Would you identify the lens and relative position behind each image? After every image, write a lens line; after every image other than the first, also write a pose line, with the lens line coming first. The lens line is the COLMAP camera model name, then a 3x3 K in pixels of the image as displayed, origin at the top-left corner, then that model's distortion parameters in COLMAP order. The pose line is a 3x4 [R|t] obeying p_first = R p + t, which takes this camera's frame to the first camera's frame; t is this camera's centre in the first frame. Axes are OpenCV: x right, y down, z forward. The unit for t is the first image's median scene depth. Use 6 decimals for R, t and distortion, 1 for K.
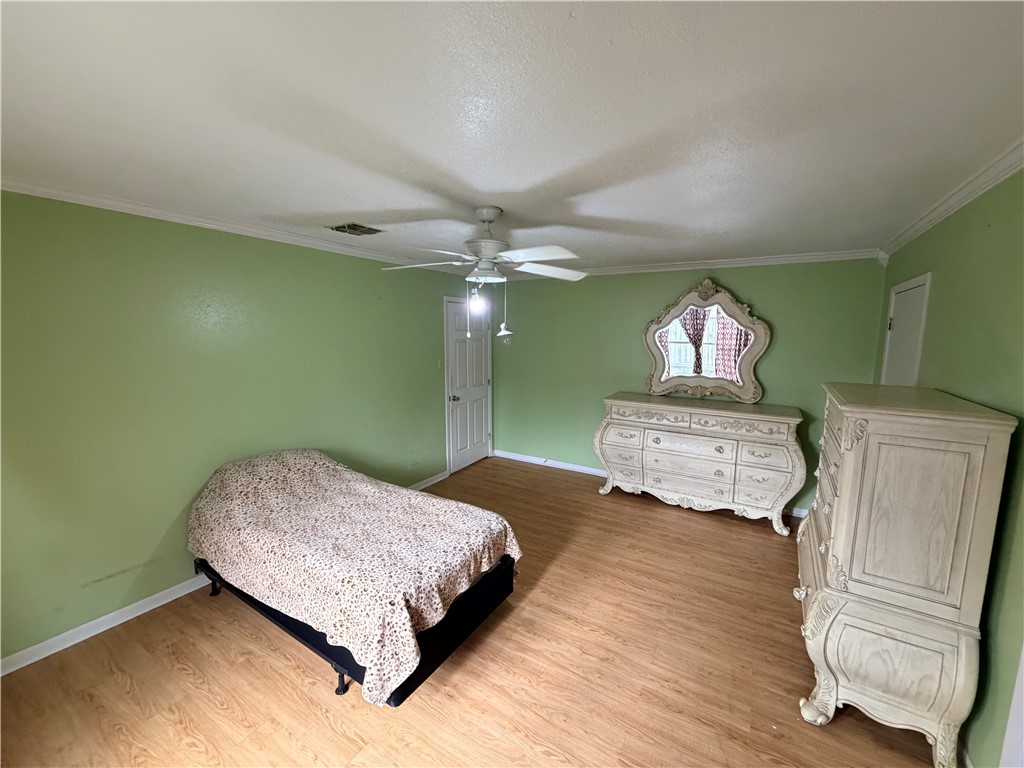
lens RADIAL K [[409.7, 0, 511.7], [0, 409.7, 383.4], [0, 0, 1]] dist [-0.000456, 0.000276]
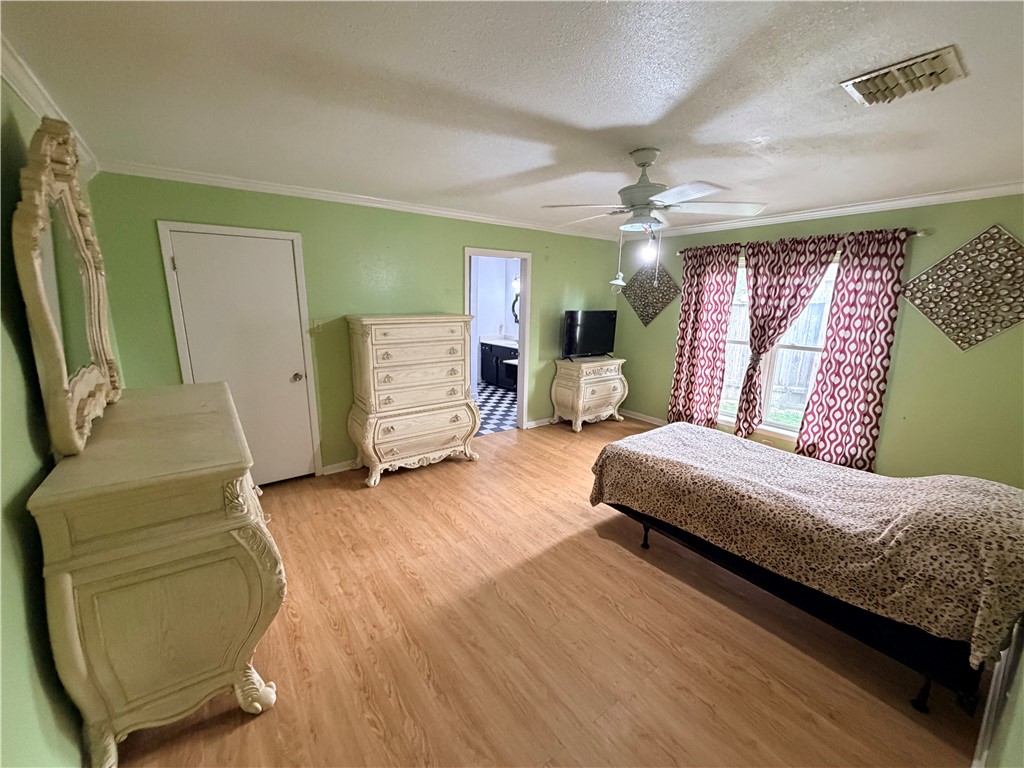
lens RADIAL K [[409.7, 0, 508.6], [0, 409.7, 386.1], [0, 0, 1]] dist [-0.000456, 0.000276]
pose [[-0.928290, -0.105975, 0.356436, -0.125376], [0.020176, 0.942765, 0.332846, -0.185546], [-0.371309, 0.316169, -0.873022, 1.731948]]
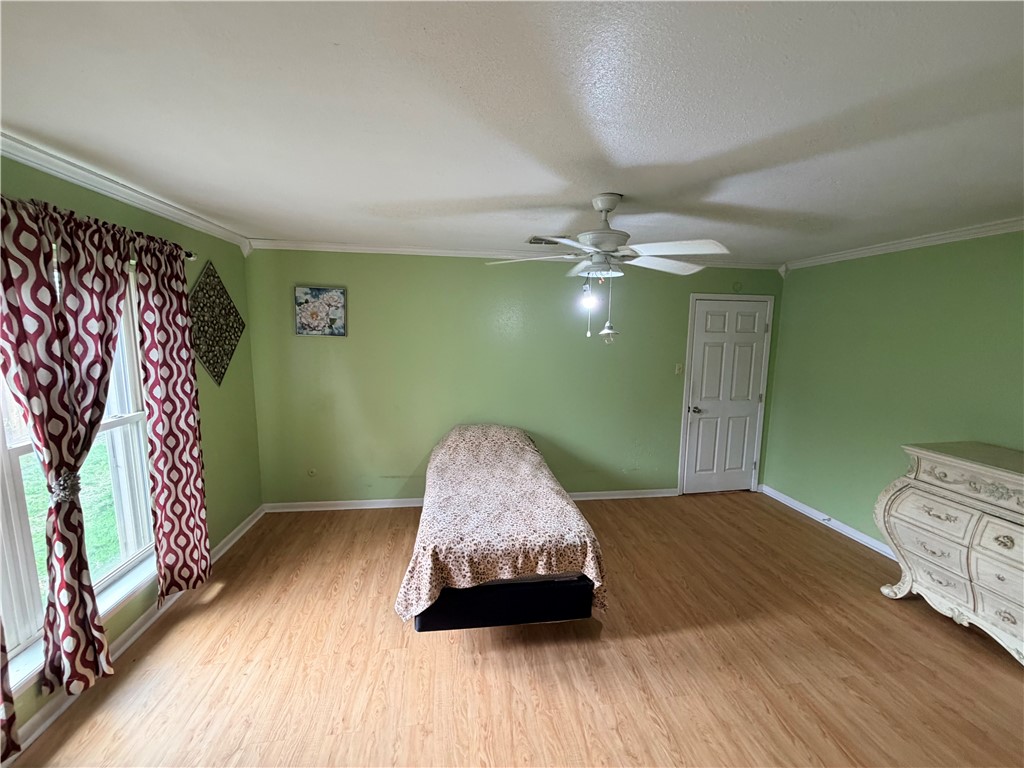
lens RADIAL K [[409.7, 0, 511.5], [0, 409.7, 384.3], [0, 0, 1]] dist [-0.000456, 0.000276]
pose [[0.644219, 0.104355, -0.757689, 0.439335], [-0.110682, 0.992940, 0.042650, -0.019552], [0.756790, 0.056387, 0.651221, 0.214047]]
